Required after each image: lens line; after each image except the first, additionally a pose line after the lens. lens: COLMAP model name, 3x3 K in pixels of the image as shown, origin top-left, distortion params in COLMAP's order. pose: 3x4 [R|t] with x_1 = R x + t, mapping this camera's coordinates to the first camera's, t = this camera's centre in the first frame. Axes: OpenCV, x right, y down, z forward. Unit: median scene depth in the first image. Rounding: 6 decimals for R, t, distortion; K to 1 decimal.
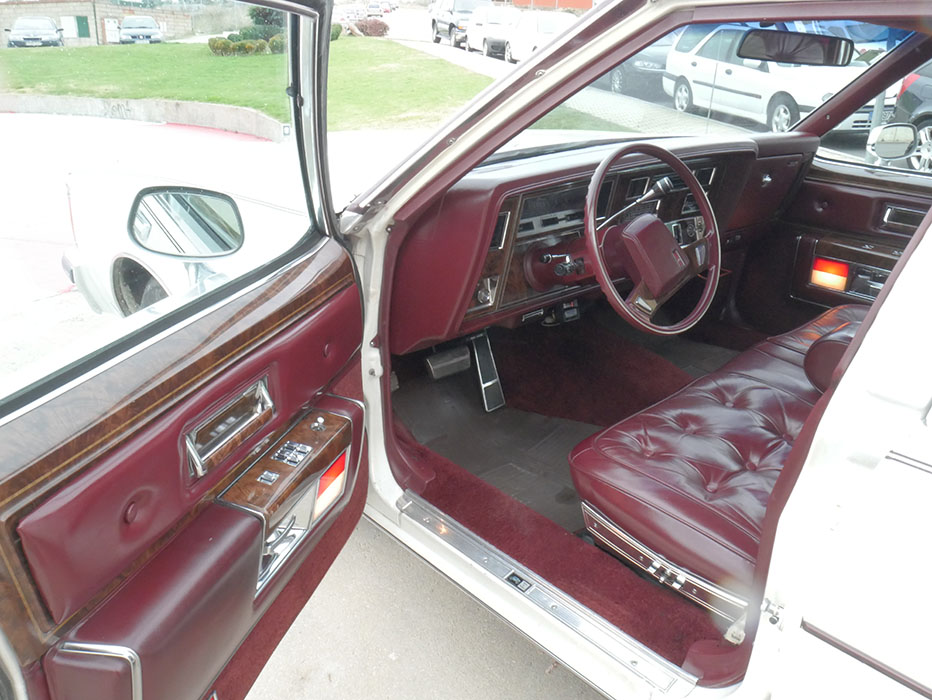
lens RADIAL K [[731.1, 0, 473.2], [0, 731.1, 344.5], [0, 0, 1]] dist [-0.013109, -0.003608]
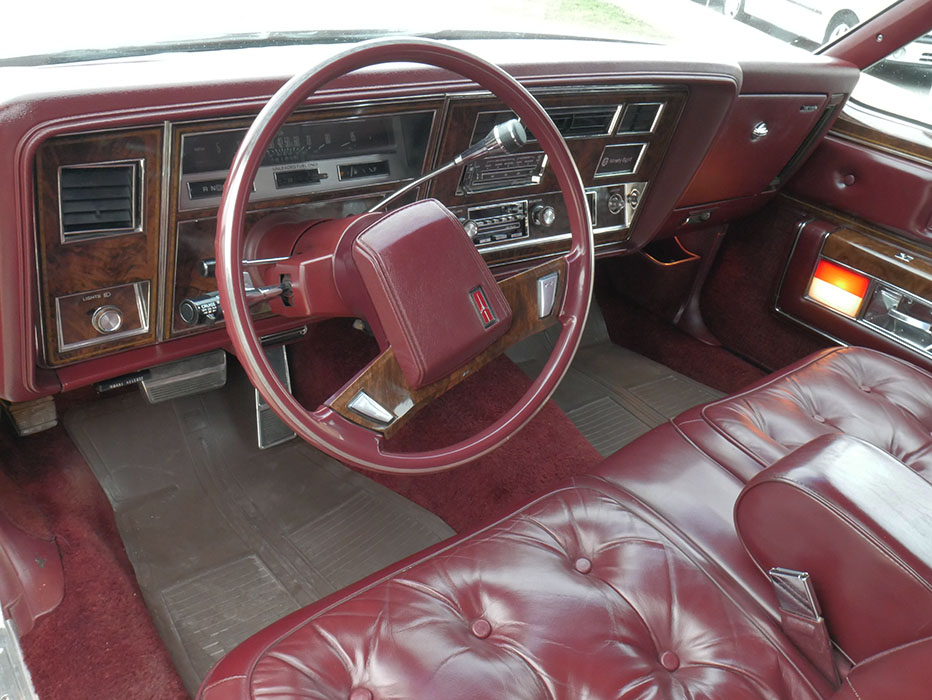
lens RADIAL K [[741.0, 0, 479.2], [0, 741.0, 328.8], [0, 0, 1]] dist [-0.001998, 0.006769]
pose [[0.992506, 0.122062, -0.005754, 0.216054], [-0.120505, 0.985488, 0.119552, -0.121641], [0.020263, -0.117963, 0.992811, 0.399678]]
